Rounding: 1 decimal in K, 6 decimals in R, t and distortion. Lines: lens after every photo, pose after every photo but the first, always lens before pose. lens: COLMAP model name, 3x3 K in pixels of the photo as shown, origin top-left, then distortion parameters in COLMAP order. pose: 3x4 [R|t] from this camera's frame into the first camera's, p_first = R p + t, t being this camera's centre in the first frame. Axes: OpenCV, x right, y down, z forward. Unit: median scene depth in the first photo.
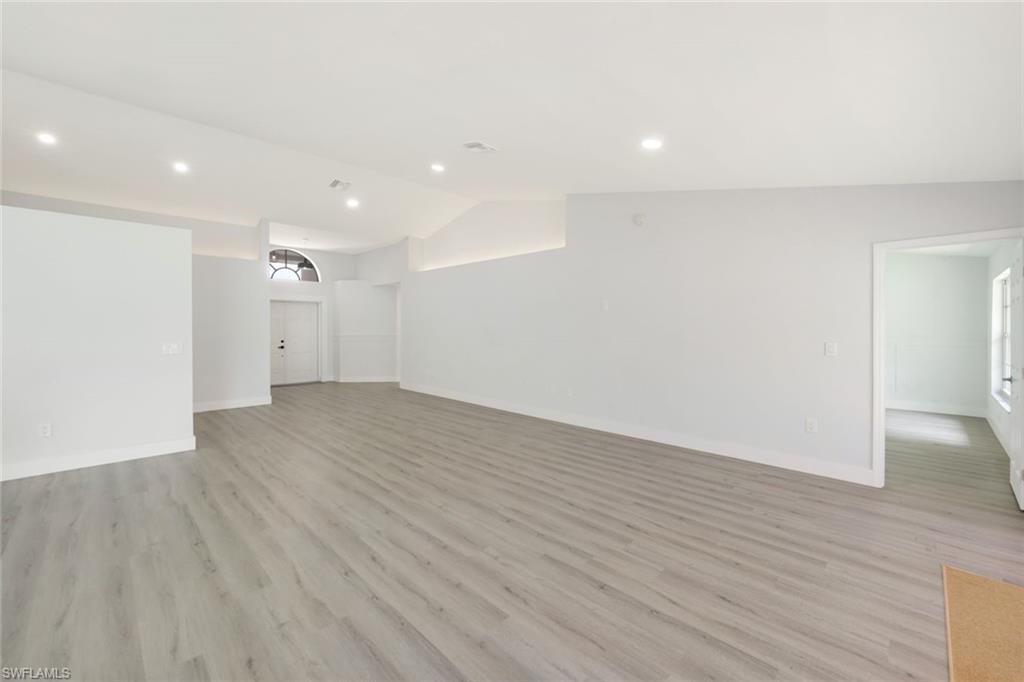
lens RADIAL K [[412.8, 0, 503.2], [0, 412.8, 328.5], [0, 0, 1]] dist [0.001527, -0.000977]
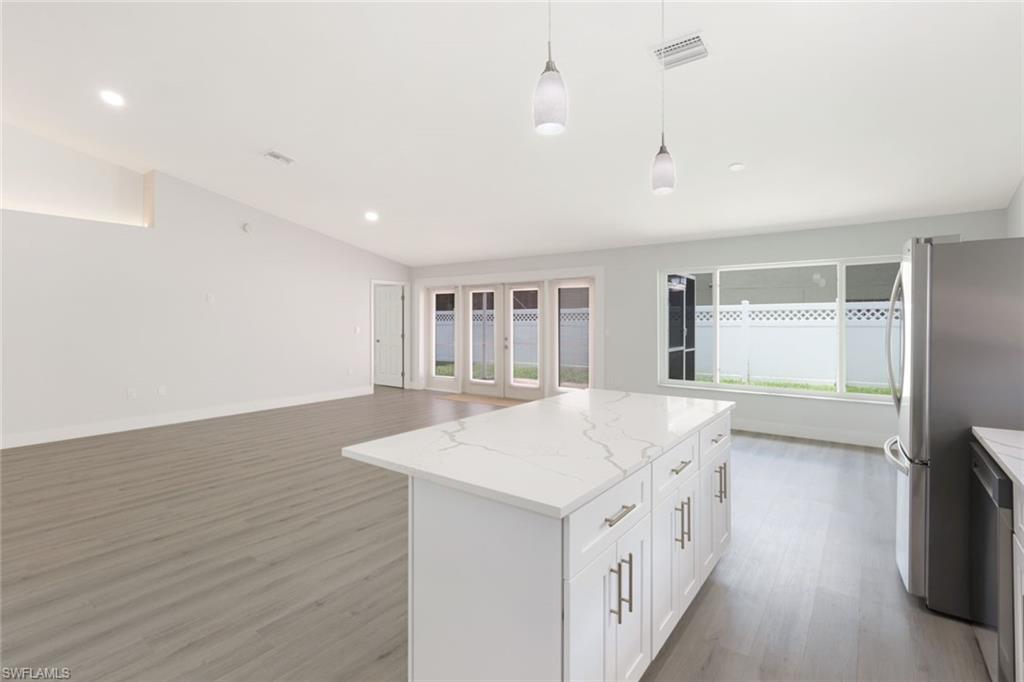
lens RADIAL K [[495.0, 0, 509.2], [0, 495.0, 323.9], [0, 0, 1]] dist [-0.013788, 0.002308]
pose [[-0.147605, -0.011277, 0.988982, -1.440340], [-0.000274, 0.999935, 0.011361, -0.005654], [-0.989046, 0.001406, -0.147599, 0.566653]]
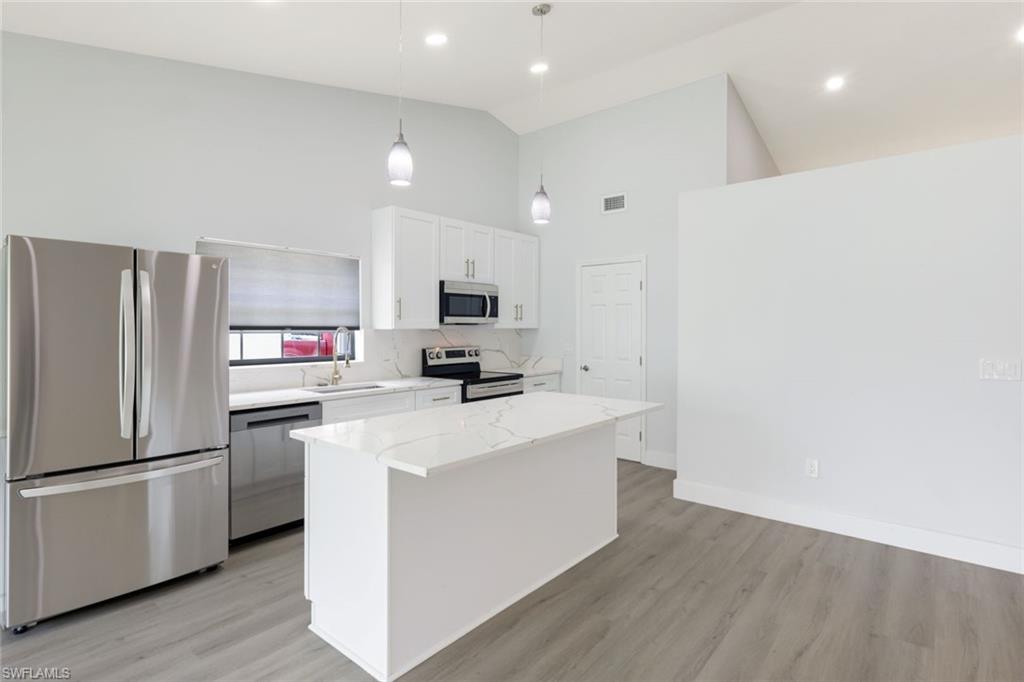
lens RADIAL K [[516.3, 0, 513.3], [0, 516.3, 334.8], [0, 0, 1]] dist [-0.000615, 0.001390]
pose [[0.092803, 0.012912, -0.995601, -0.231608], [0.001846, 0.999912, 0.013140, -0.001039], [0.995683, -0.003058, 0.092771, 0.353389]]
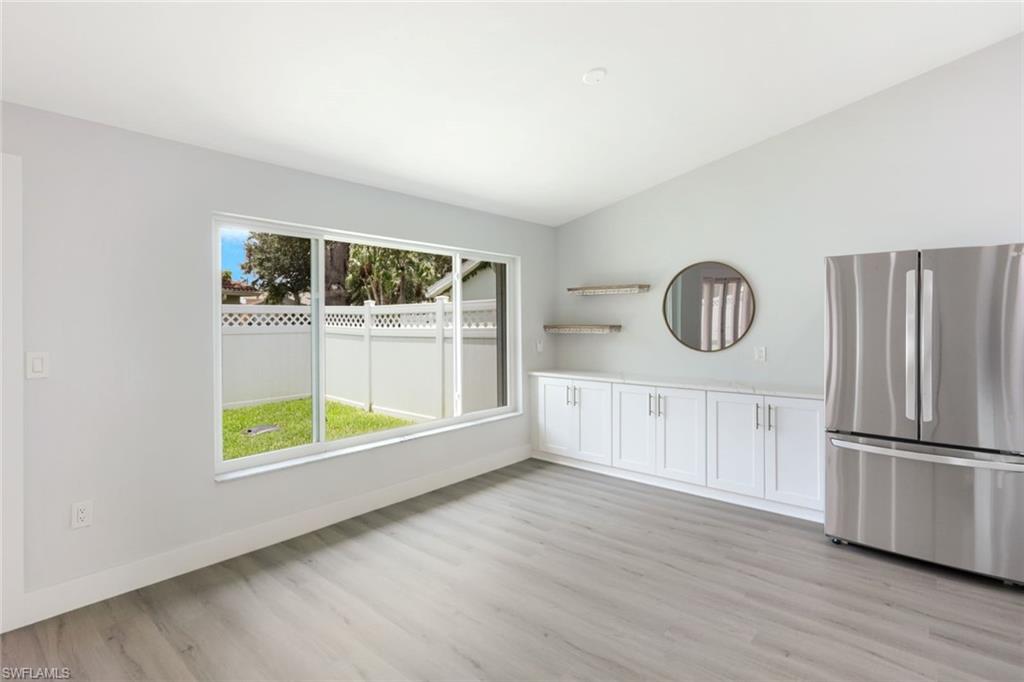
lens RADIAL K [[495.0, 0, 511.5], [0, 495.0, 323.4], [0, 0, 1]] dist [-0.013788, 0.002308]
pose [[-0.996632, 0.005829, -0.081800, -0.293134], [0.005893, 0.999982, -0.000539, -0.002978], [0.081795, -0.001019, -0.996649, 0.564884]]
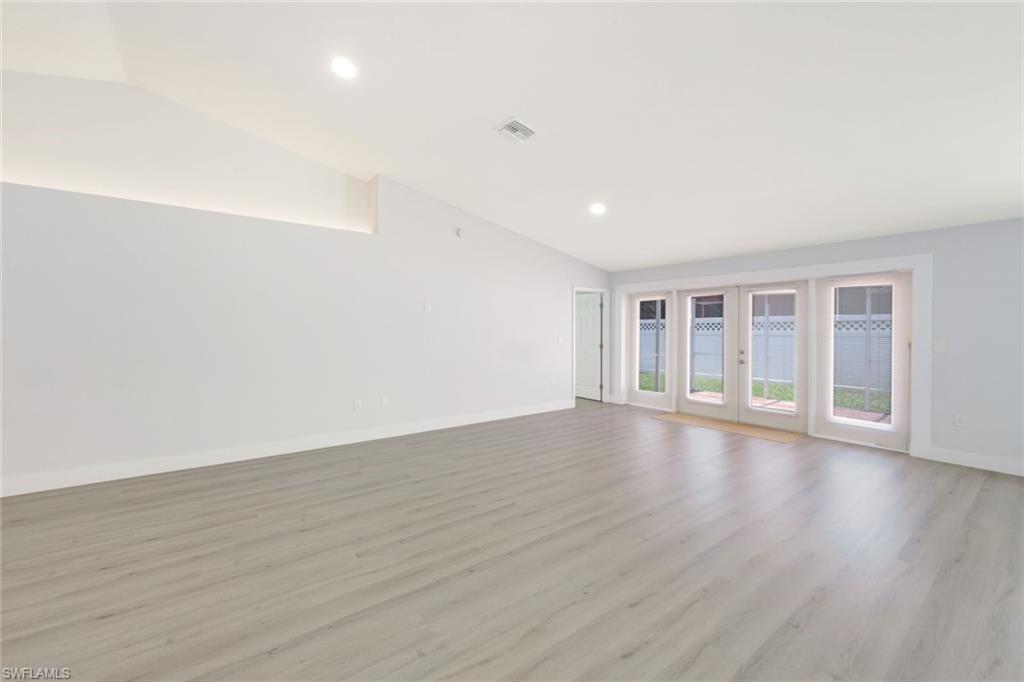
lens RADIAL K [[412.8, 0, 506.4], [0, 412.8, 337.1], [0, 0, 1]] dist [0.001527, -0.000977]
pose [[0.136013, -0.023258, 0.990434, -0.949416], [0.000057, 0.999725, 0.023468, -0.005607], [-0.990707, -0.003135, 0.135977, 0.877762]]
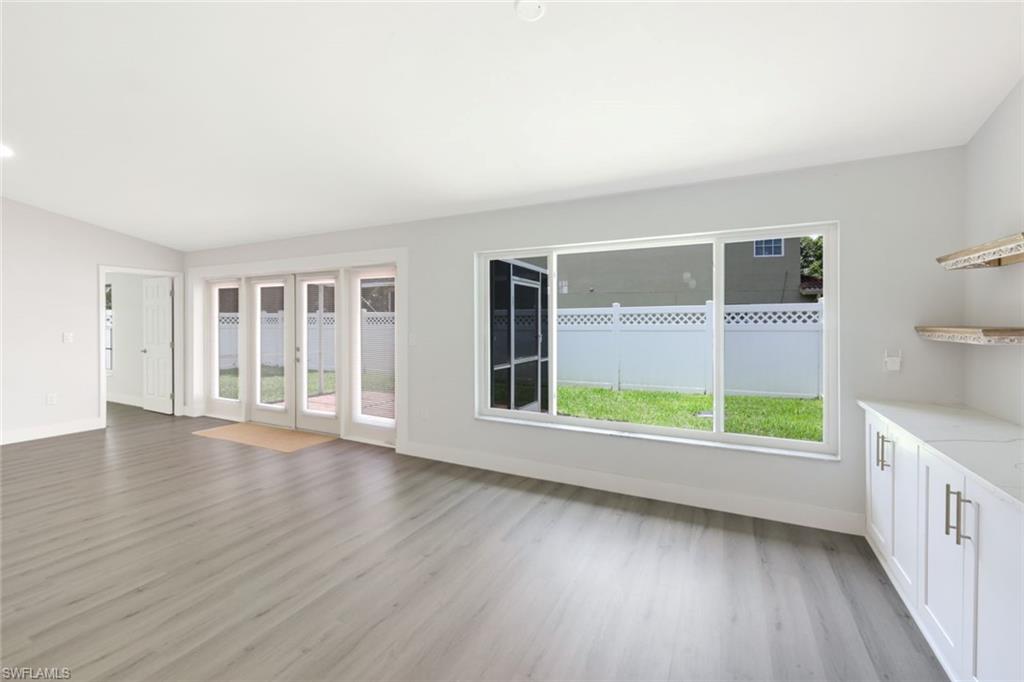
lens RADIAL K [[430.5, 0, 516.8], [0, 430.5, 329.8], [0, 0, 1]] dist [0.001517, 0.000451]
pose [[-0.321307, -0.017349, 0.946816, -0.881880], [-0.002317, 0.999844, 0.017534, -0.003507], [-0.946972, 0.003440, -0.321297, 0.081605]]
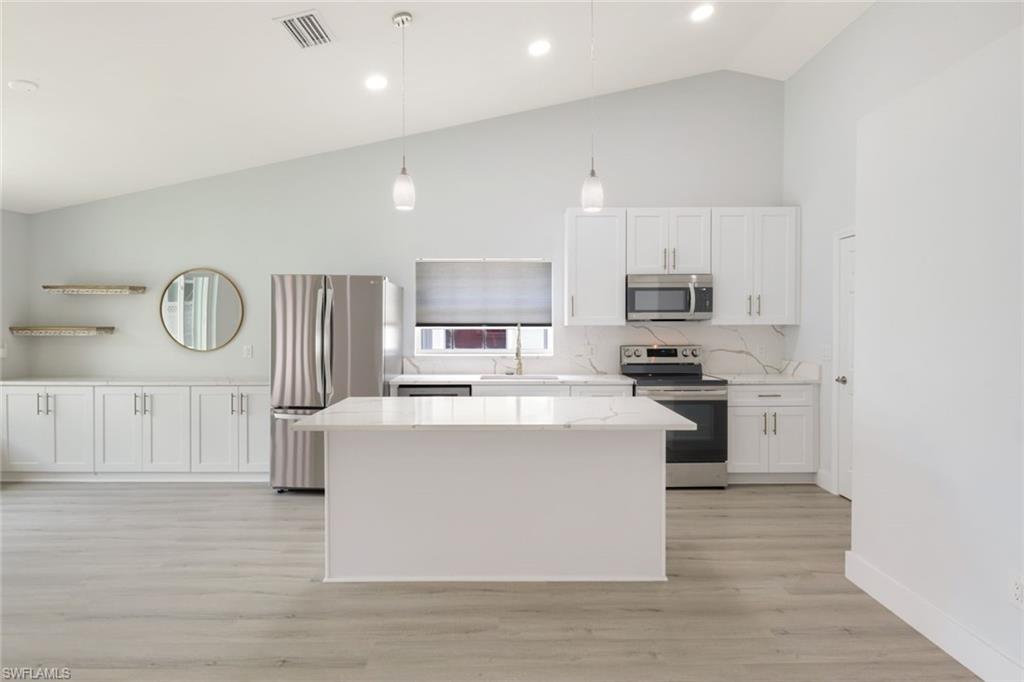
lens RADIAL K [[543.3, 0, 506.6], [0, 543.3, 333.3], [0, 0, 1]] dist [0.002030, 0.000443]
pose [[-0.698483, 0.011353, -0.715537, -0.383386], [0.001679, 0.999897, 0.014226, 0.000302], [0.715625, 0.008735, -0.698430, 0.930009]]
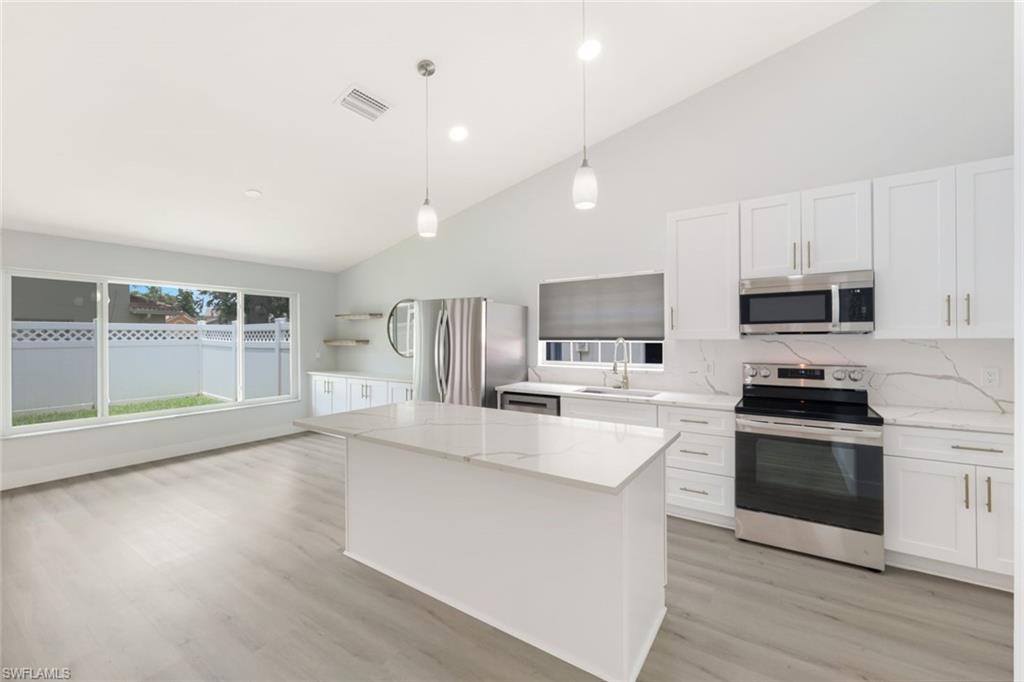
lens RADIAL K [[412.8, 0, 506.7], [0, 412.8, 337.4], [0, 0, 1]] dist [0.001527, -0.000977]
pose [[-0.980189, 0.001171, -0.198063, -0.833519], [0.001857, 0.999993, -0.003280, -0.001762], [0.198058, -0.003583, -0.980184, 0.951133]]
